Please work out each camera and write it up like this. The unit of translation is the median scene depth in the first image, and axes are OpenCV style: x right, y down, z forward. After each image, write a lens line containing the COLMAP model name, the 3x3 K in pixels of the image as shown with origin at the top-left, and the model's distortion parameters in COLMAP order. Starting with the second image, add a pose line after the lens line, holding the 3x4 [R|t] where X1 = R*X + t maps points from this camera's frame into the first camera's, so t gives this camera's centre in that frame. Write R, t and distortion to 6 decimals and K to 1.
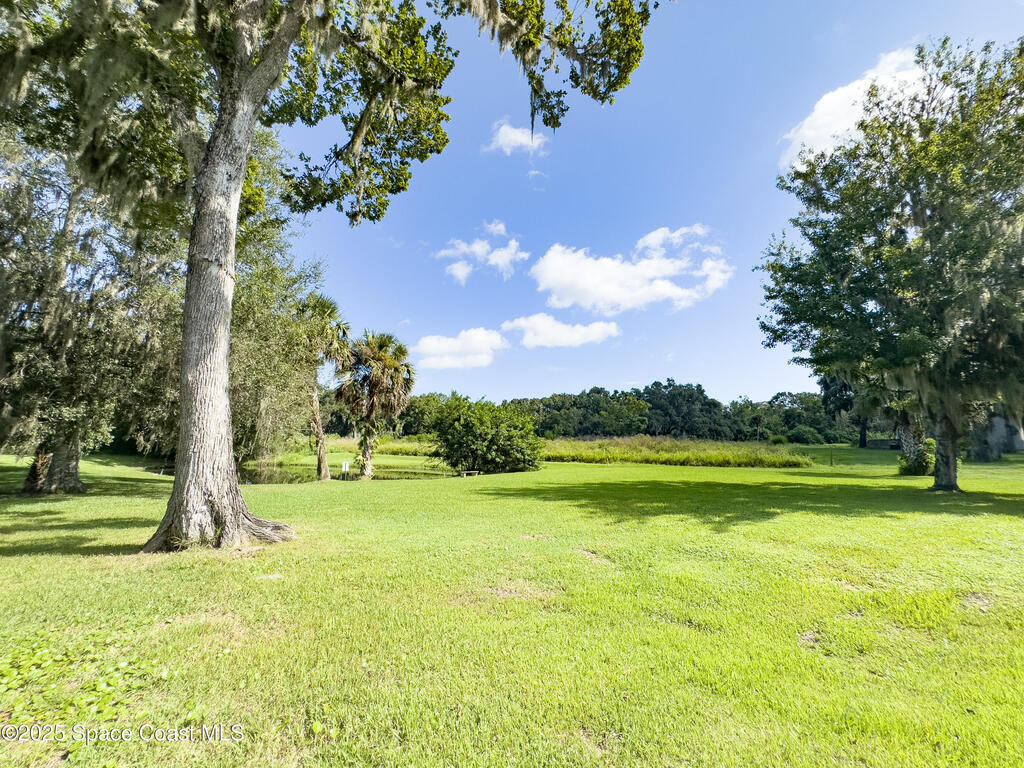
lens RADIAL K [[412.0, 0, 510.3], [0, 412.0, 384.6], [0, 0, 1]] dist [-0.000849, -0.000032]
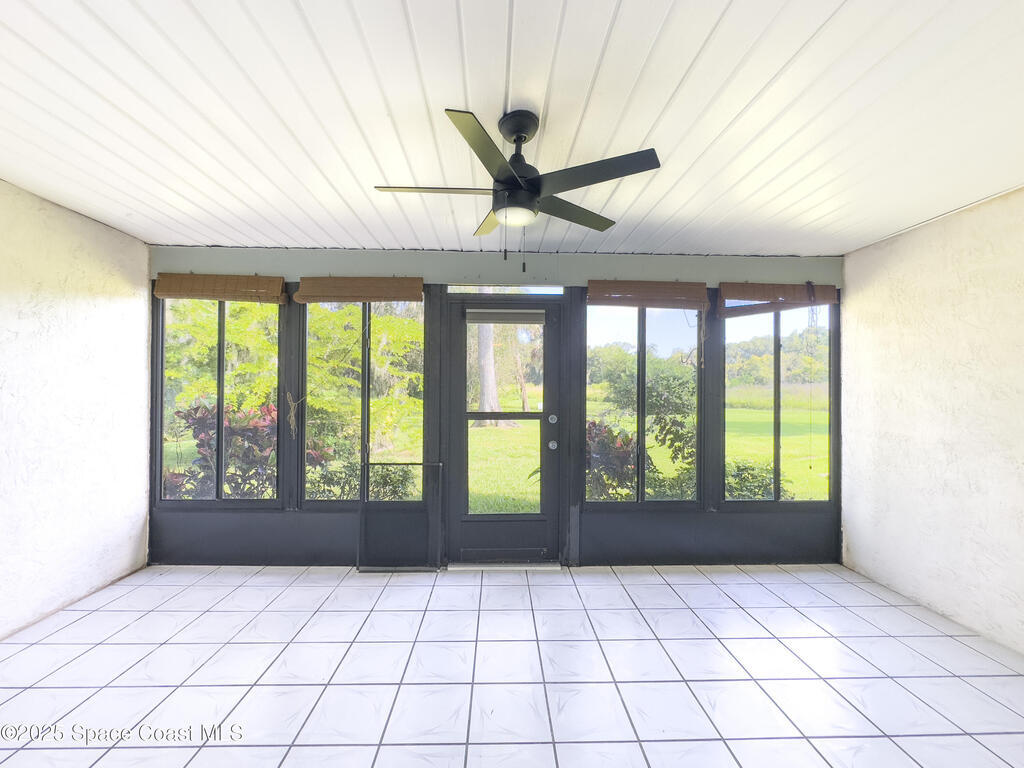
lens RADIAL K [[412.0, 0, 510.3], [0, 412.0, 384.6], [0, 0, 1]] dist [-0.000849, -0.000032]
pose [[0.901691, -0.003650, -0.432366, 0.096446], [0.057041, 0.992229, 0.110583, -0.030188], [0.428602, -0.124374, 0.894892, -0.240996]]
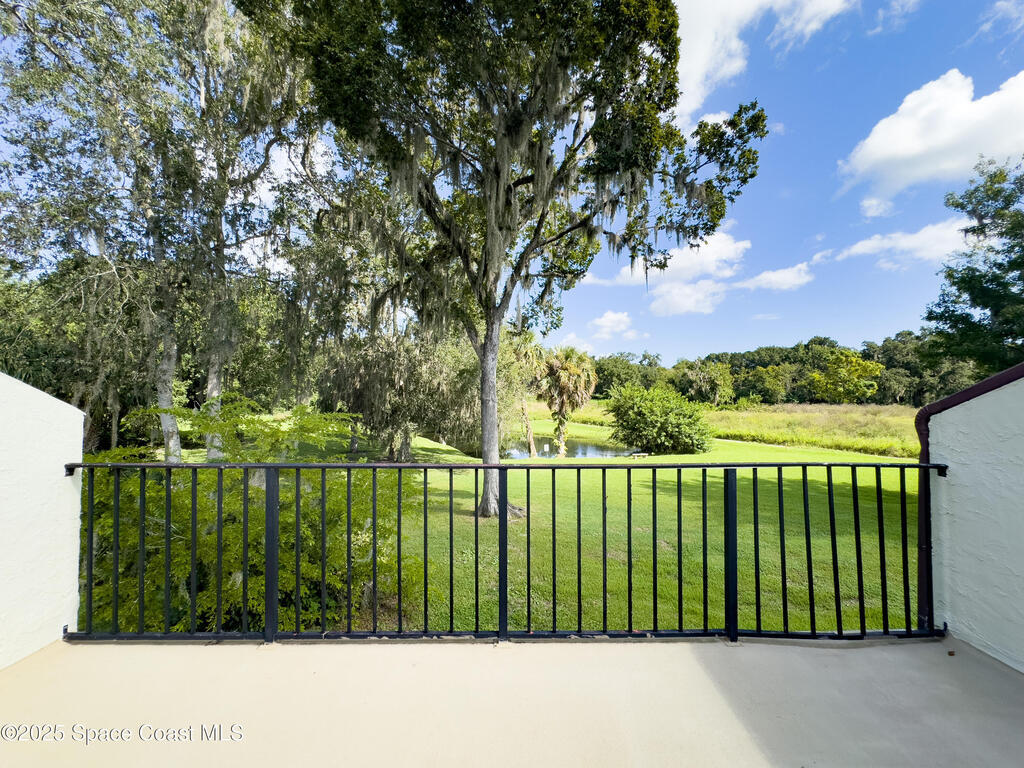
lens RADIAL K [[407.2, 0, 510.8], [0, 407.2, 388.0], [0, 0, 1]] dist [0.000231, 0.000159]
pose [[0.896973, -0.010734, -0.441955, 0.080644], [0.063793, 0.992385, 0.105370, -0.119054], [0.437458, -0.122708, 0.890827, -0.198881]]
